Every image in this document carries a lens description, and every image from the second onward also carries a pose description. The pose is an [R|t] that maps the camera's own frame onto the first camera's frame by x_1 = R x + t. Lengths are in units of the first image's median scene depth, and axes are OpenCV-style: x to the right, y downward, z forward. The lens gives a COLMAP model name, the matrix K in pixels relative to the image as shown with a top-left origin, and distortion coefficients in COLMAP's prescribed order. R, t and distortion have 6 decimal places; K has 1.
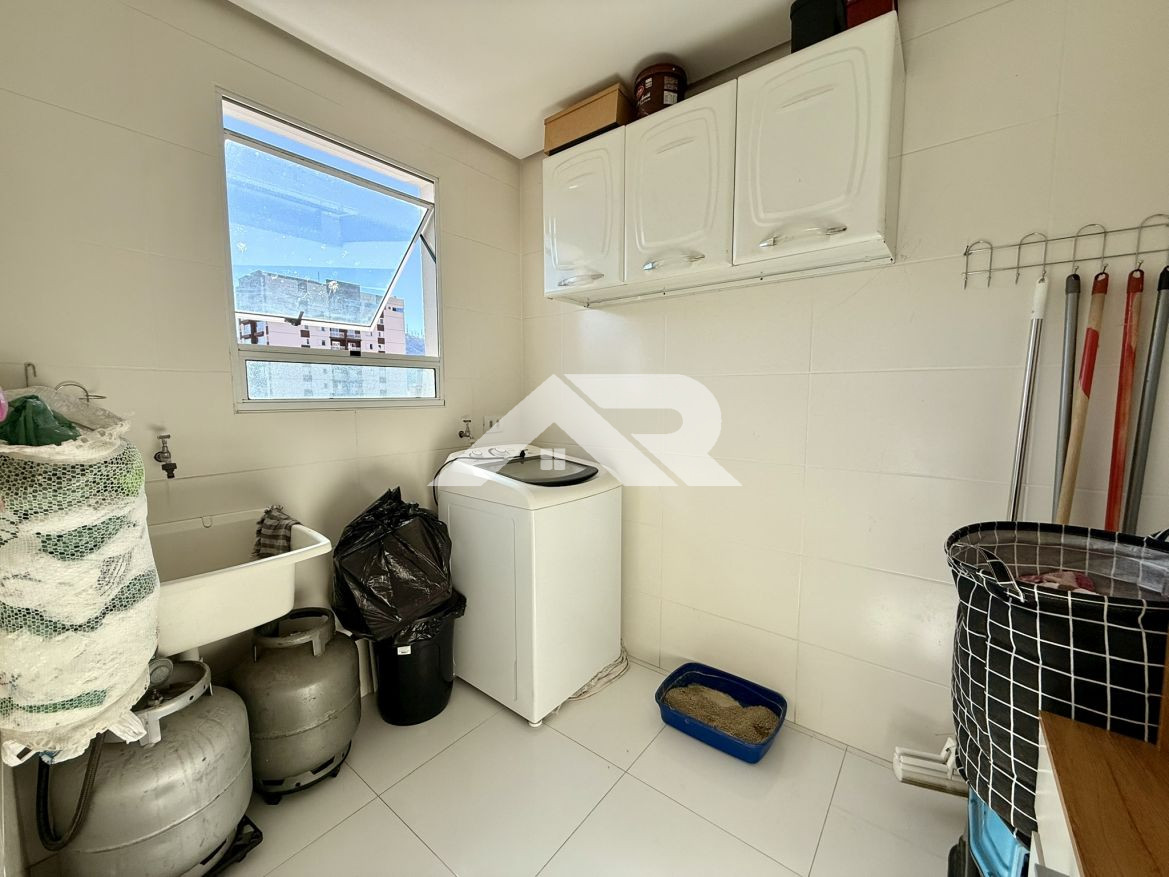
lens RADIAL K [[463.4, 0, 584.5], [0, 463.4, 438.5], [0, 0, 1]] dist [-0.000706, -0.000053]
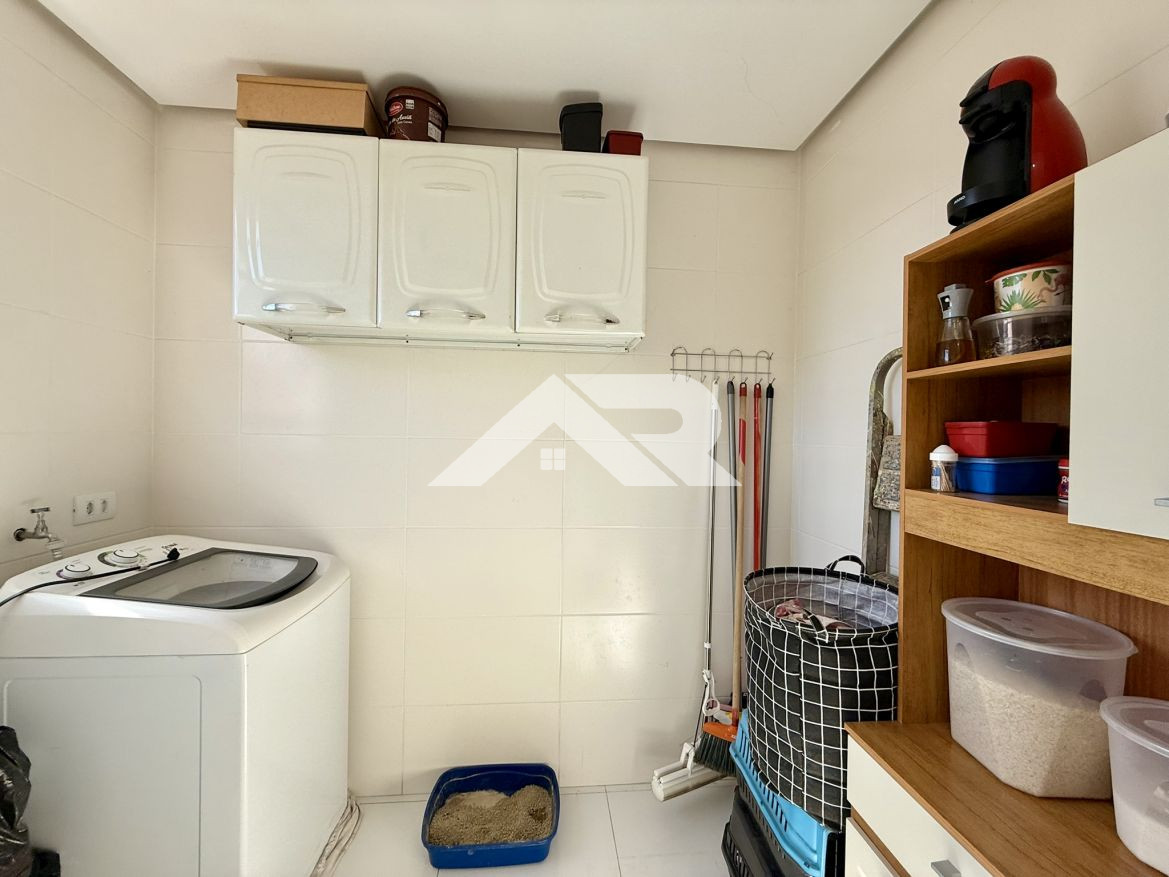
lens RADIAL K [[463.4, 0, 584.5], [0, 463.4, 438.5], [0, 0, 1]] dist [-0.000706, -0.000053]
pose [[0.730556, 0.006383, 0.682823, -0.217493], [0.045279, 0.997303, -0.057767, -0.085713], [-0.681350, 0.073120, 0.728296, 0.203651]]
